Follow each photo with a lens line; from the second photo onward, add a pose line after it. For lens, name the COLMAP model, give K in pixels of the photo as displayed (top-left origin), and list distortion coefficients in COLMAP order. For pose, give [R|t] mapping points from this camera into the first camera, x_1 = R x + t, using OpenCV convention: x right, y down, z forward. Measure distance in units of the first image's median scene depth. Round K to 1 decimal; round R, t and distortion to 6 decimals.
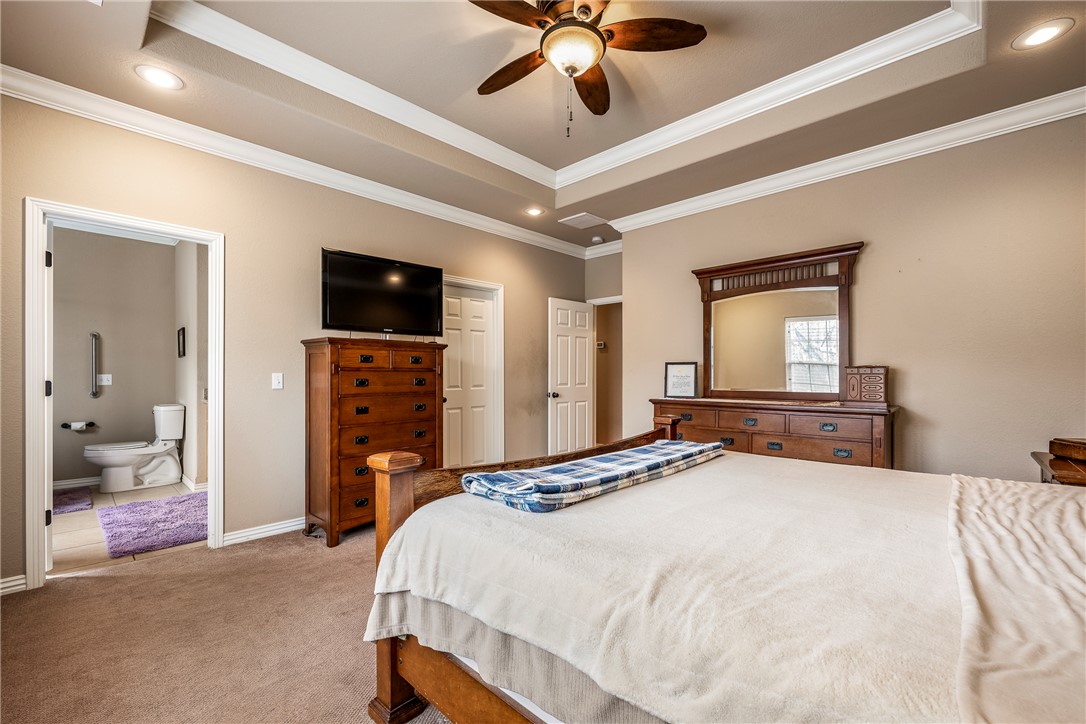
lens RADIAL K [[463.6, 0, 543.0], [0, 463.6, 362.0], [0, 0, 1]] dist [0.002683, 0.000053]
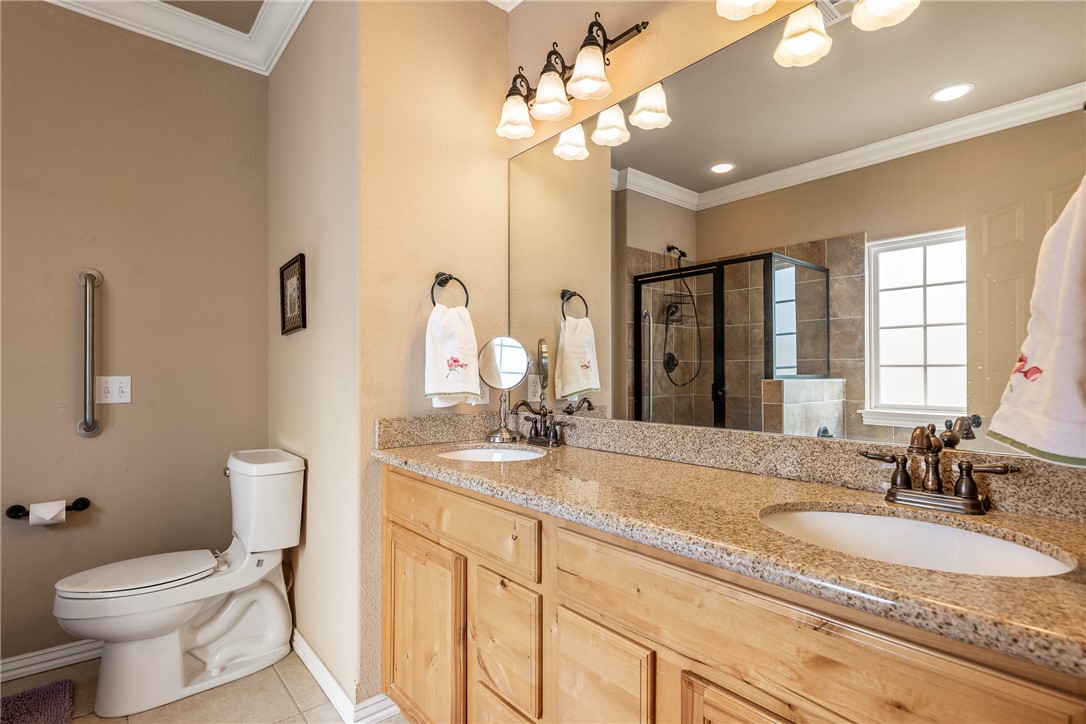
lens RADIAL K [[523.9, 0, 542.9], [0, 523.9, 360.0], [0, 0, 1]] dist [-0.001948, -0.000243]
pose [[0.995039, 0.001464, -0.099473, -0.538687], [-0.001539, 0.999999, -0.000679, 0.013020], [0.099472, 0.000829, 0.995040, 0.596740]]
